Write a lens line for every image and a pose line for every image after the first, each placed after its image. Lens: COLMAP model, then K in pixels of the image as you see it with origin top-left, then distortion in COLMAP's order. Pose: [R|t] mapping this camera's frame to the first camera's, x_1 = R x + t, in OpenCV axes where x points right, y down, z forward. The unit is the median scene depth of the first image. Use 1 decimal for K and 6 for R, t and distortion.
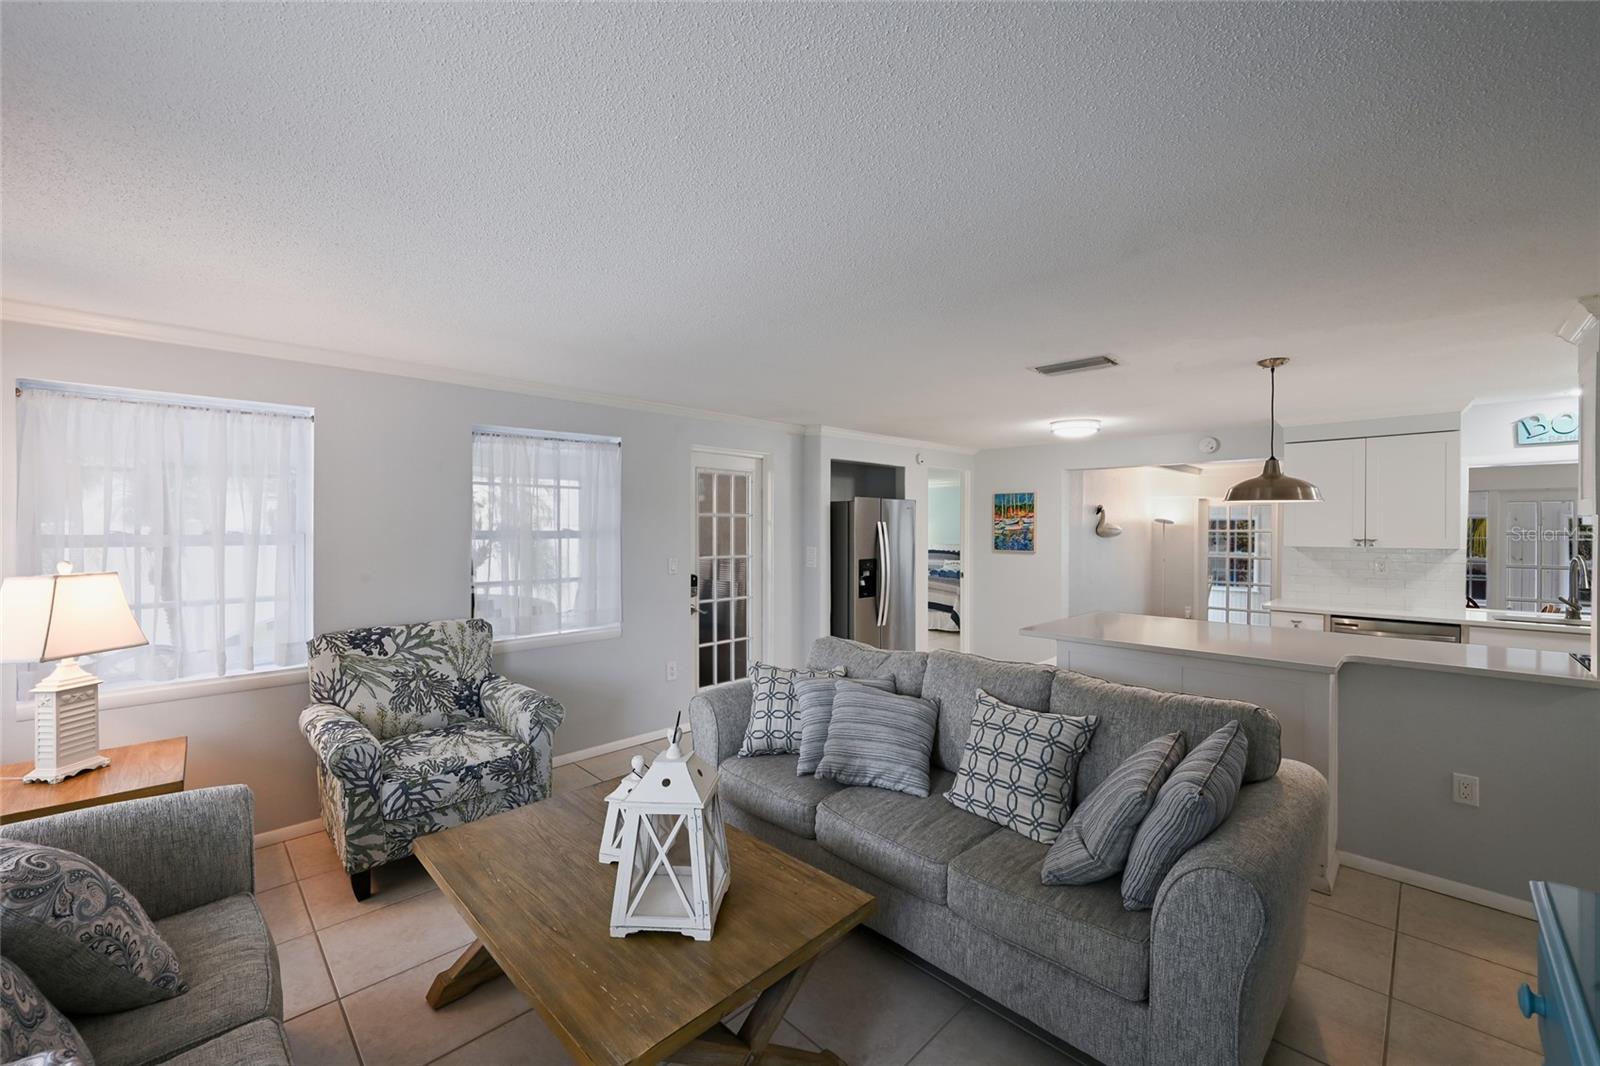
lens RADIAL K [[633.9, 0, 807.3], [0, 633.9, 528.1], [0, 0, 1]] dist [0.003179, -0.000472]
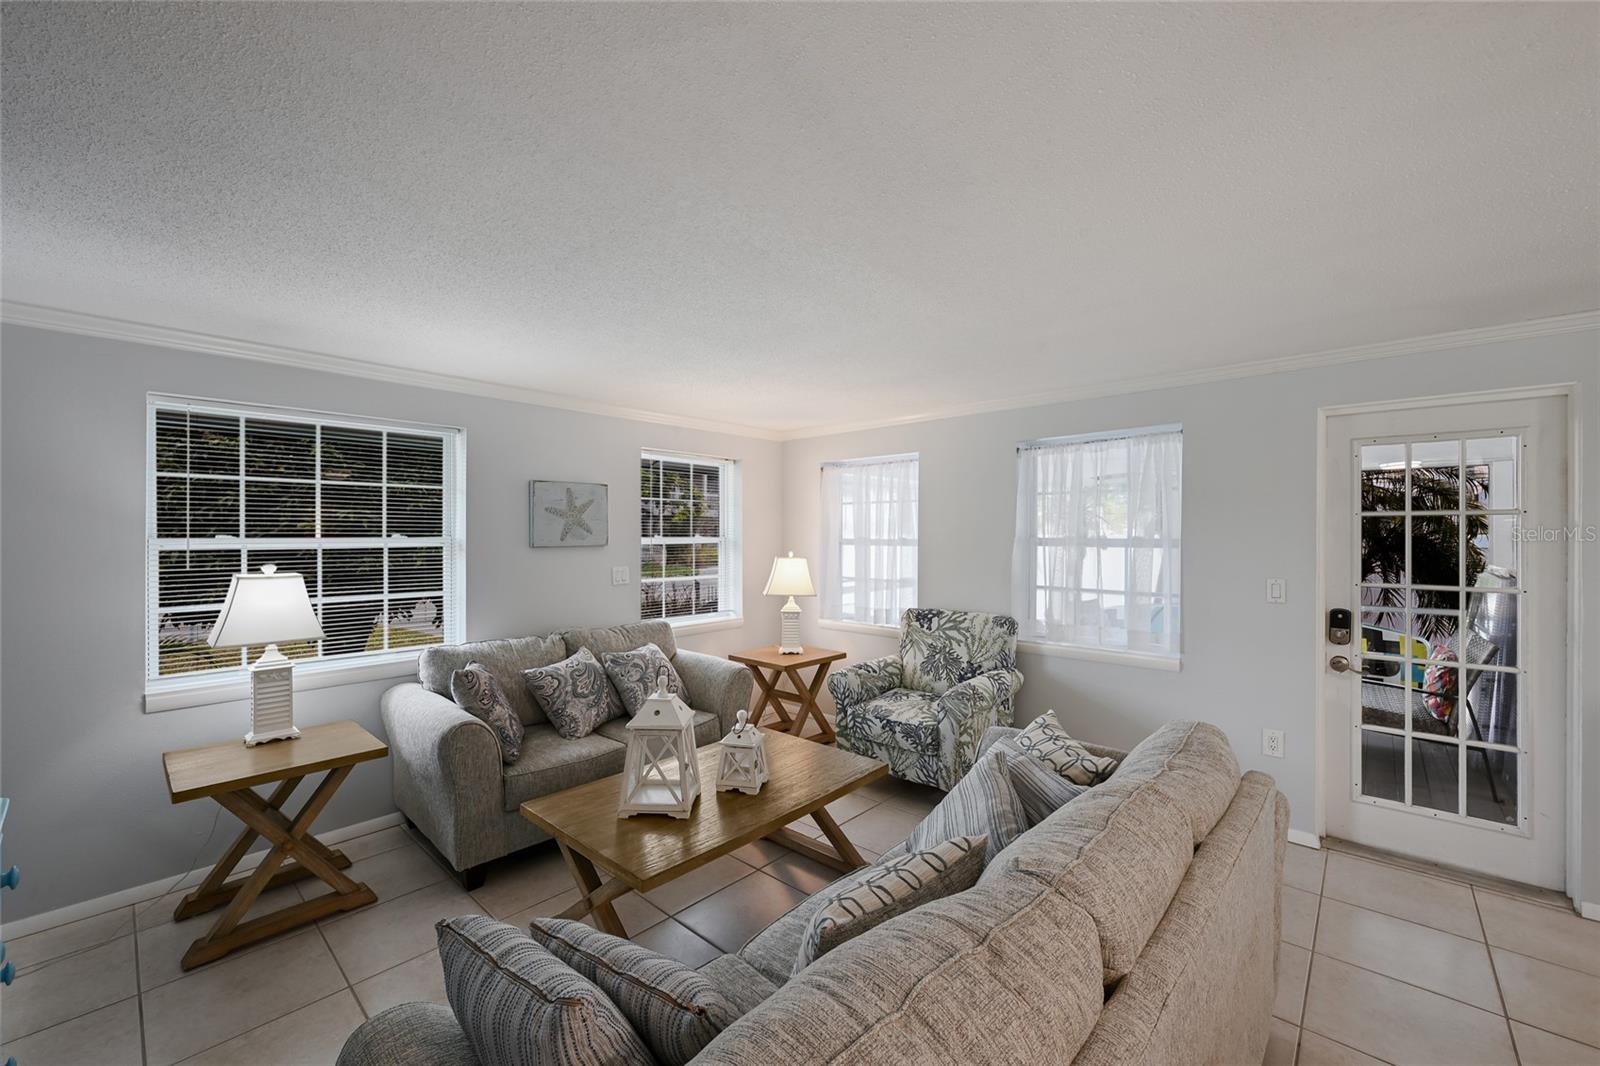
lens RADIAL K [[633.9, 0, 803.0], [0, 633.9, 530.3], [0, 0, 1]] dist [0.003179, -0.000472]
pose [[0.052502, -0.002774, -0.998617, 0.651364], [-0.000427, 0.999996, -0.002800, -0.006857], [0.998621, 0.000573, 0.052501, 0.654100]]
